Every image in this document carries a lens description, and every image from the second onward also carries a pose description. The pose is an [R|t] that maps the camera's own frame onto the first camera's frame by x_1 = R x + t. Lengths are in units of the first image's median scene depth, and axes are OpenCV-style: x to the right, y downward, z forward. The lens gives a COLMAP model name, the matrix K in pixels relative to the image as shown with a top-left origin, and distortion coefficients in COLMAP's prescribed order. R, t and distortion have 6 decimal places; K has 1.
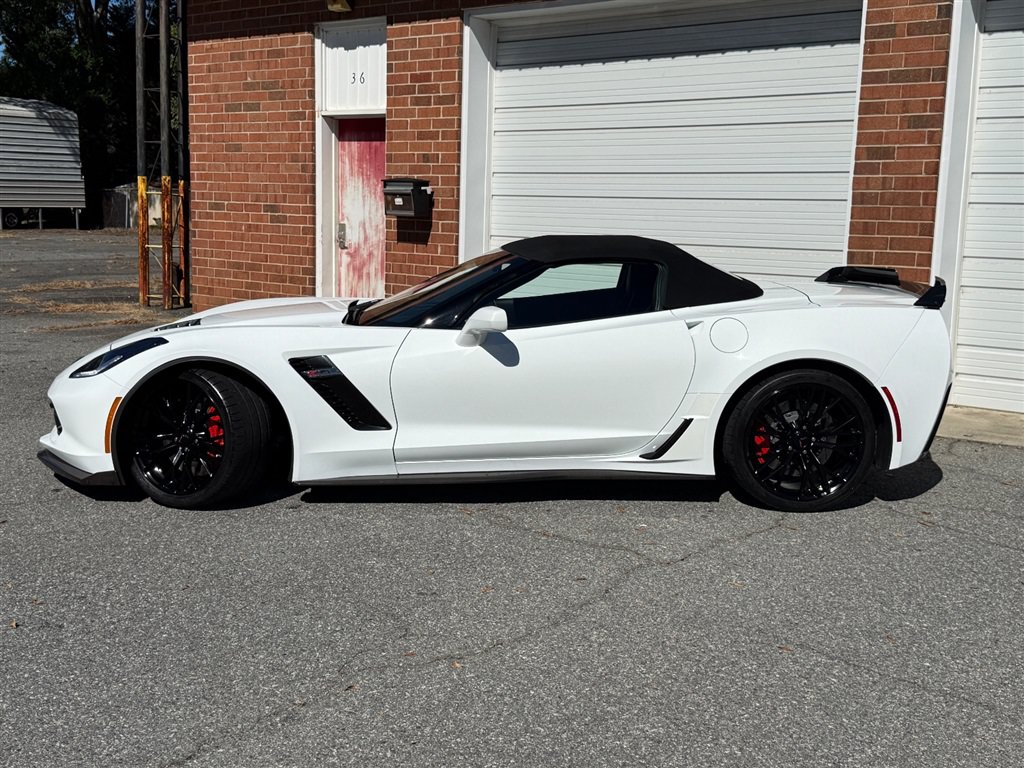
lens RADIAL K [[1205.6, 0, 512.0], [0, 1205.6, 384.0], [0, 0, 1]] dist [0.212583, -0.482034]
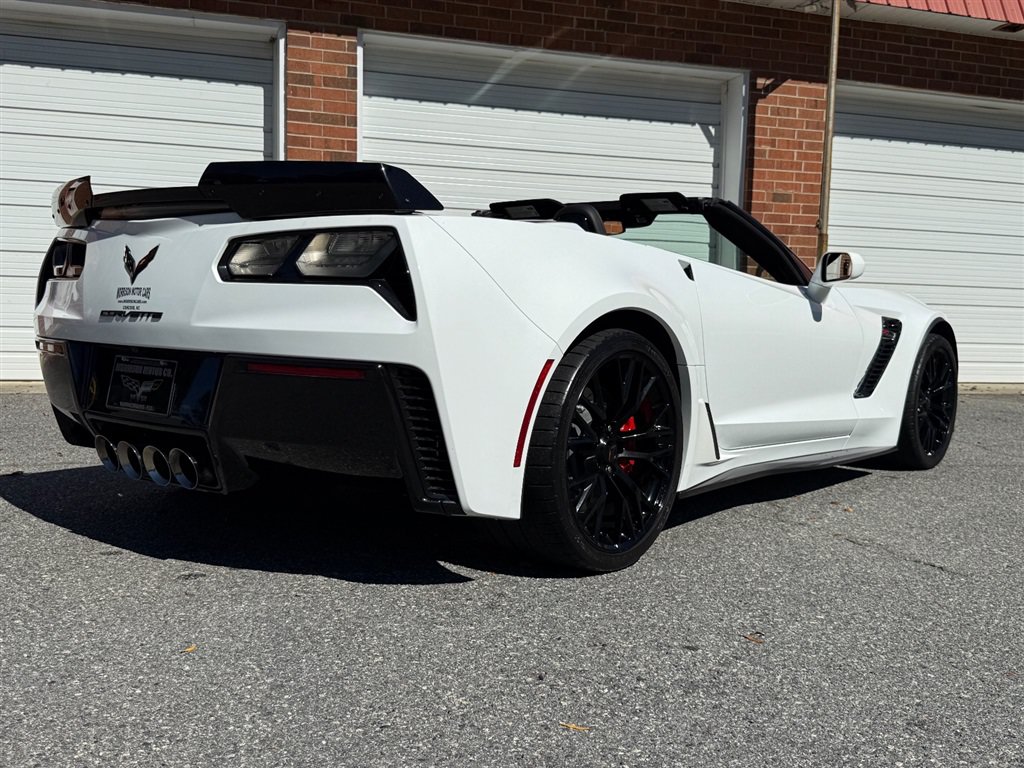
lens RADIAL K [[1026.6, 0, 511.9], [0, 1026.6, 396.7], [0, 0, 1]] dist [0.195674, -0.480455]
pose [[0.543026, -0.076104, 0.836260, -0.357648], [0.112908, 0.993458, 0.017093, 0.024208], [-0.832090, 0.085138, 0.548067, 0.215606]]
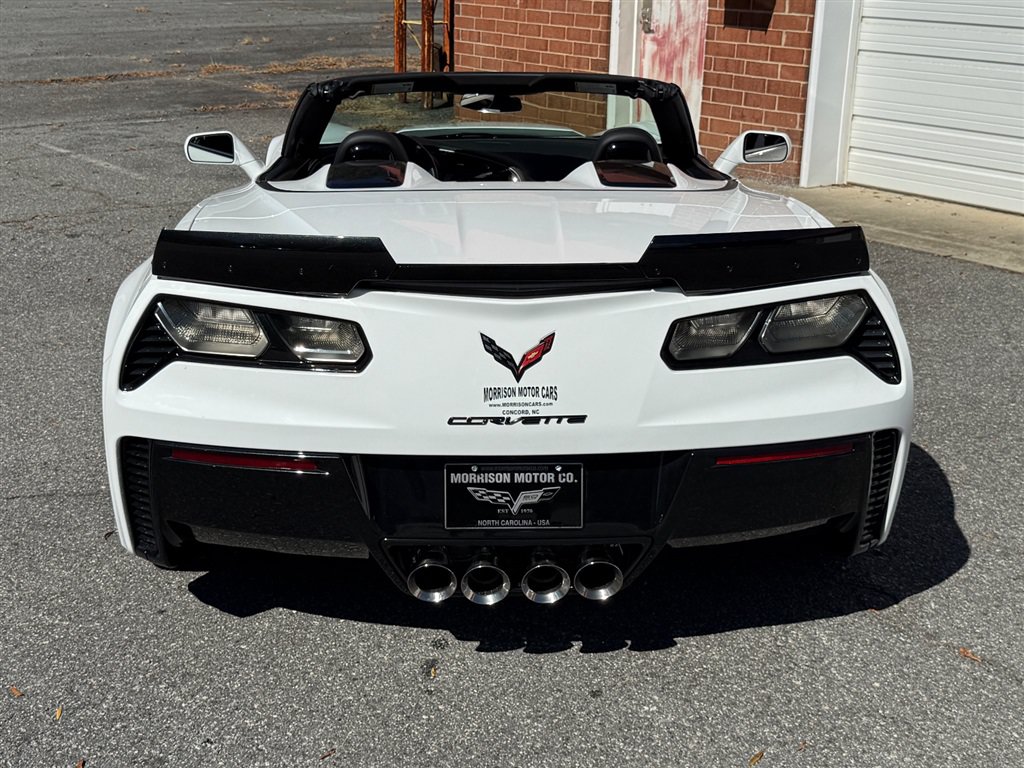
lens RADIAL K [[1372.3, 0, 512.0], [0, 1372.3, 384.0], [0, 0, 1]] dist [0.248339, -0.661815]
pose [[0.971777, 0.062857, -0.227372, -0.016997], [-0.024586, 0.985585, 0.167387, -0.046282], [0.234616, -0.157073, 0.959314, 0.163983]]
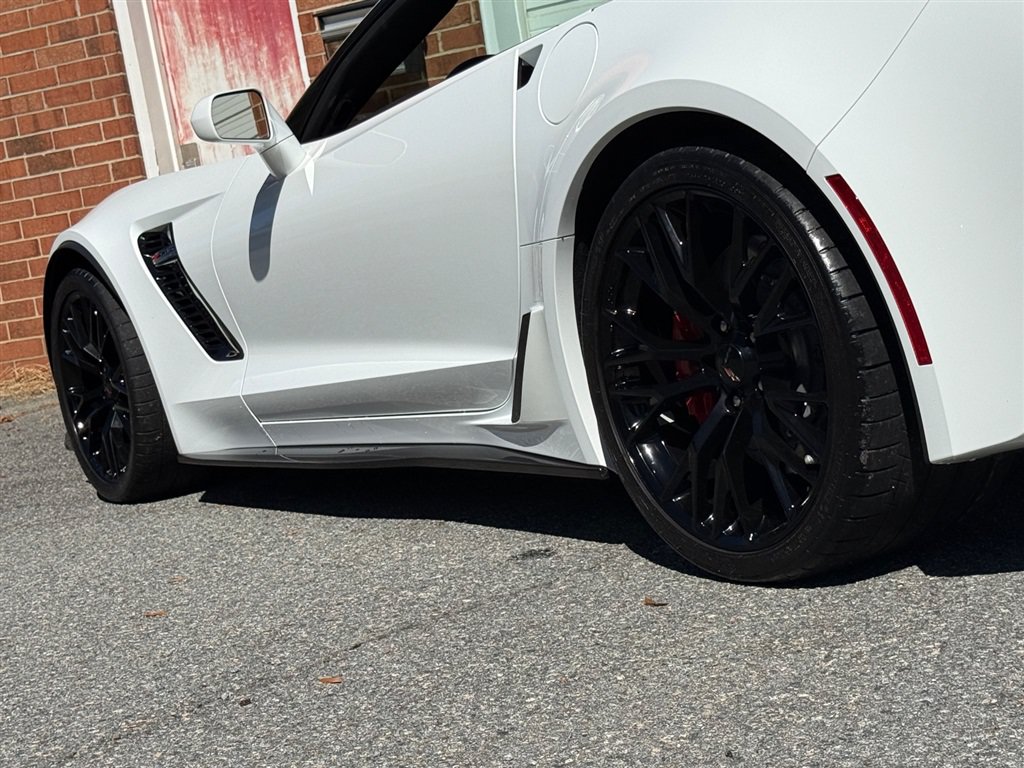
lens RADIAL K [[1949.6, 0, 494.1], [0, 1949.6, 387.8], [0, 0, 1]] dist [0.145815, 0.028927]
pose [[0.944680, -0.210704, 0.251363, -0.271806], [0.227786, 0.972866, -0.040570, 0.030272], [-0.235994, 0.095583, 0.967042, 0.219340]]
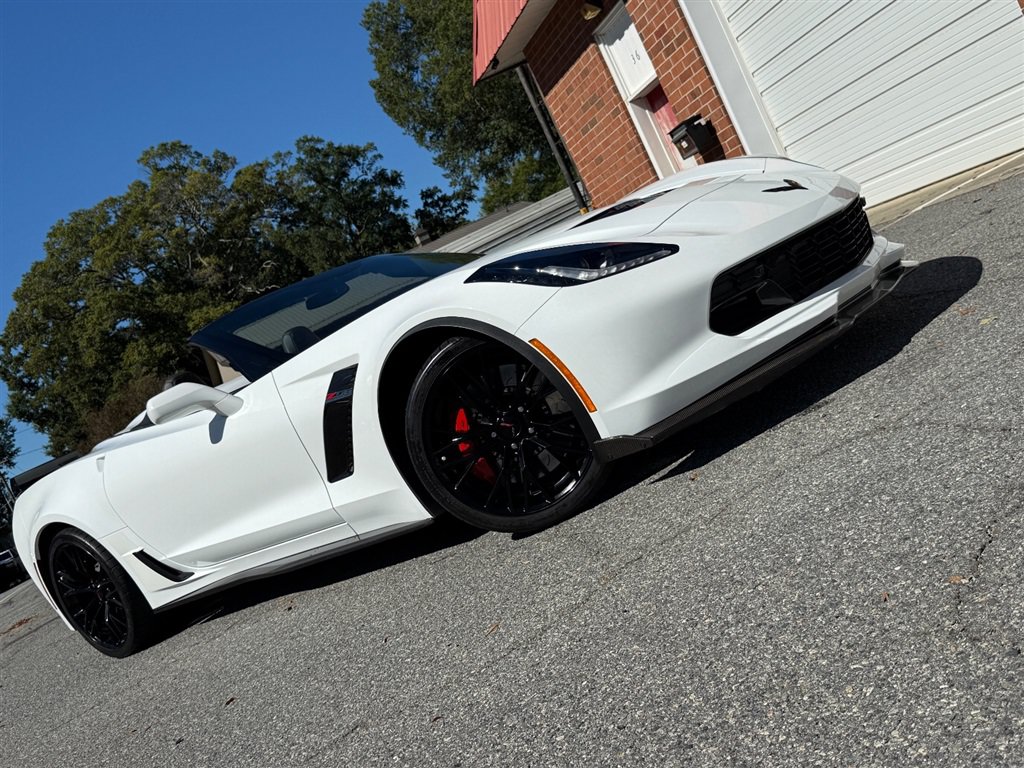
lens RADIAL K [[1050.5, 0, 518.7], [0, 1050.5, 396.7], [0, 0, 1]] dist [0.203139, -0.501263]
pose [[0.729493, -0.343352, -0.591565, 0.289486], [0.382812, 0.921683, -0.062889, 0.064491], [0.566828, -0.180581, 0.803801, 0.090513]]
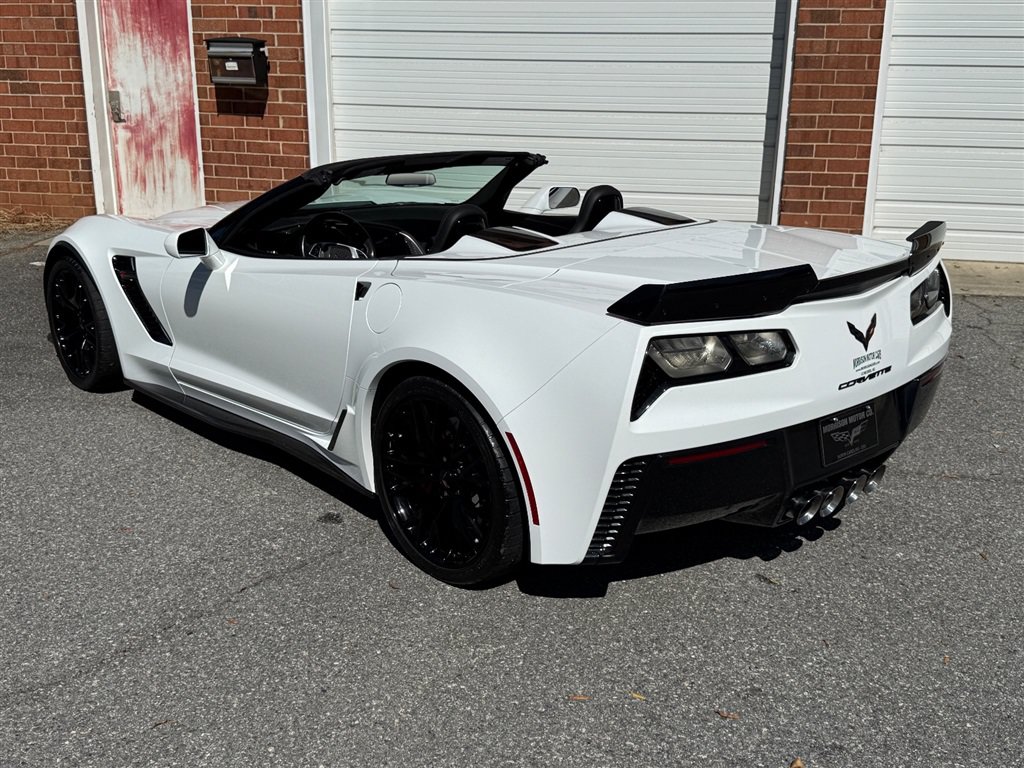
lens RADIAL K [[1123.1, 0, 512.0], [0, 1123.1, 384.0], [0, 0, 1]] dist [0.216499, -0.538587]
pose [[0.891649, -0.146137, 0.428492, -0.290467], [0.077851, 0.981864, 0.172864, -0.055522], [-0.445983, -0.120775, 0.886856, 0.179150]]
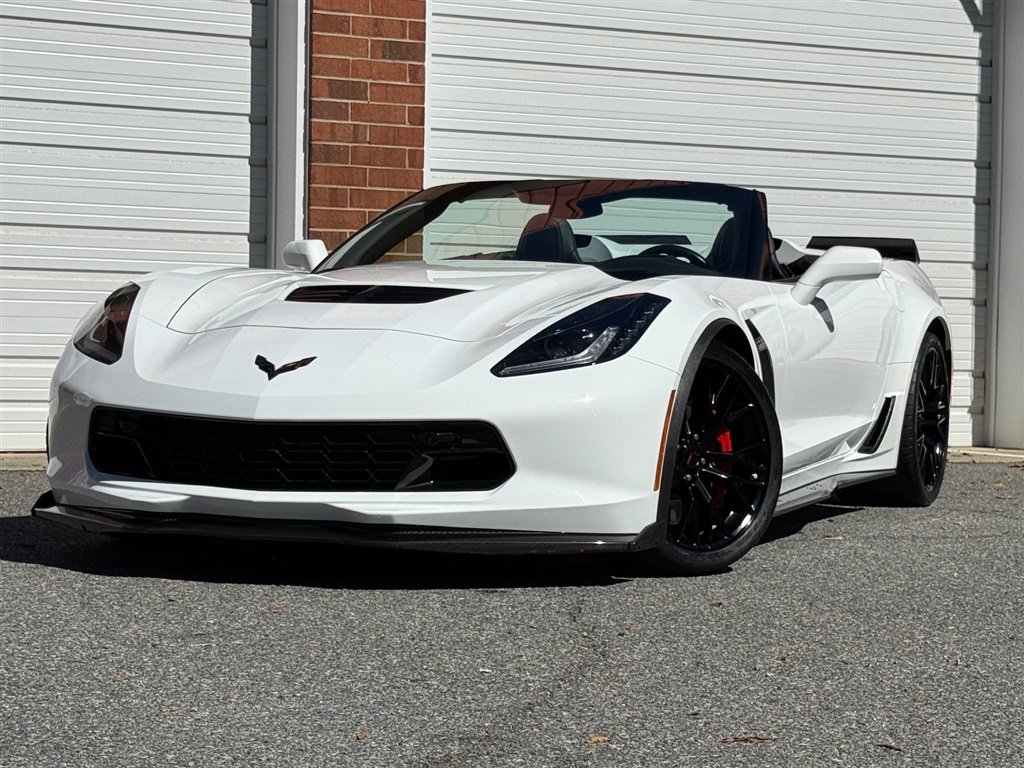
lens RADIAL K [[2395.9, 0, 551.3], [0, 2395.9, 385.5], [0, 0, 1]] dist [0.098568, 0.192376]
pose [[0.395443, -0.034608, 0.917838, -0.679247], [0.124346, 0.992107, -0.016165, 0.009473], [-0.910035, 0.120522, 0.396625, 0.290289]]
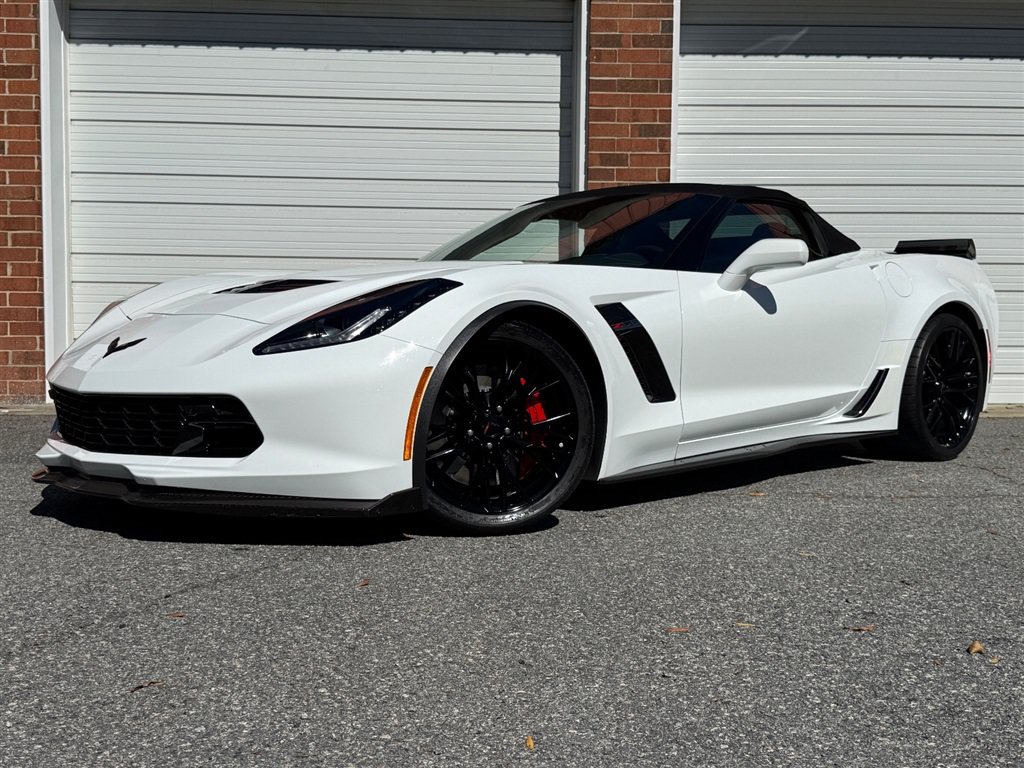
lens RADIAL K [[1213.6, 0, 508.7], [0, 1213.6, 386.9], [0, 0, 1]] dist [0.215623, -0.538022]
pose [[0.739178, -0.052193, 0.671485, -0.346033], [0.108967, 0.993125, -0.042759, 0.025288], [-0.664637, 0.104776, 0.739784, 0.247695]]
